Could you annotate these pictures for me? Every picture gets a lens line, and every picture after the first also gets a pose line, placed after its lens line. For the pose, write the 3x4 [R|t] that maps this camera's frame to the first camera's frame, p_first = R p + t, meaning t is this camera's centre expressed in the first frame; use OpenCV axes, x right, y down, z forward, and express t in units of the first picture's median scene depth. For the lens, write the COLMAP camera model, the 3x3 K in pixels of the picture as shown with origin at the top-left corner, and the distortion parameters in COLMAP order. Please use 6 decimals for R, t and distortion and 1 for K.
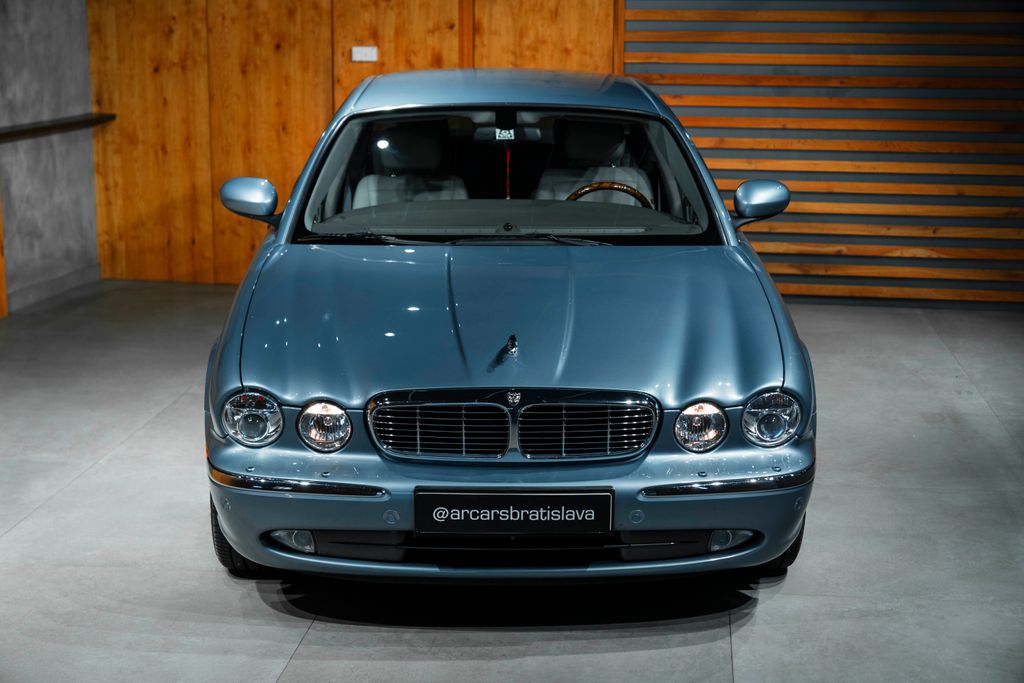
lens RADIAL K [[1689.0, 0, 515.5], [0, 1689.0, 341.9], [0, 0, 1]] dist [0.007535, 0.000000]
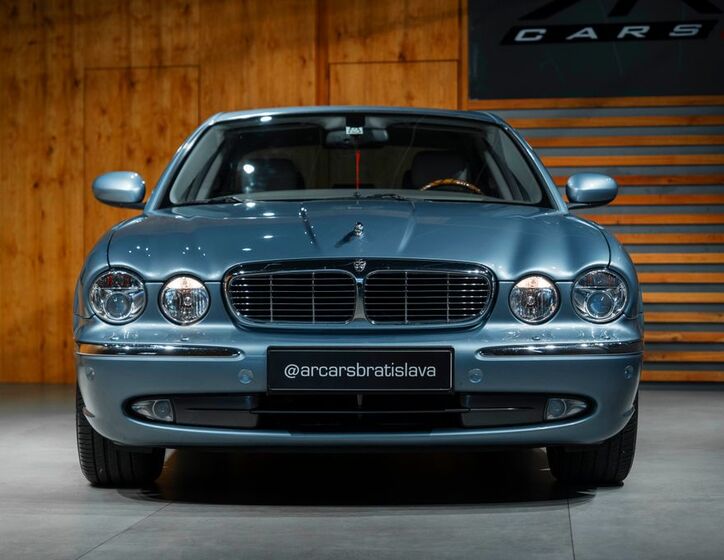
lens RADIAL K [[1629.8, 0, 359.3], [0, 1629.8, 276.1], [0, 0, 1]] dist [-0.001251, 0.000000]
pose [[0.999939, -0.006194, -0.009113, 0.007393], [0.004238, 0.979625, -0.200789, 0.225239], [0.010171, 0.200739, 0.979592, -0.018159]]
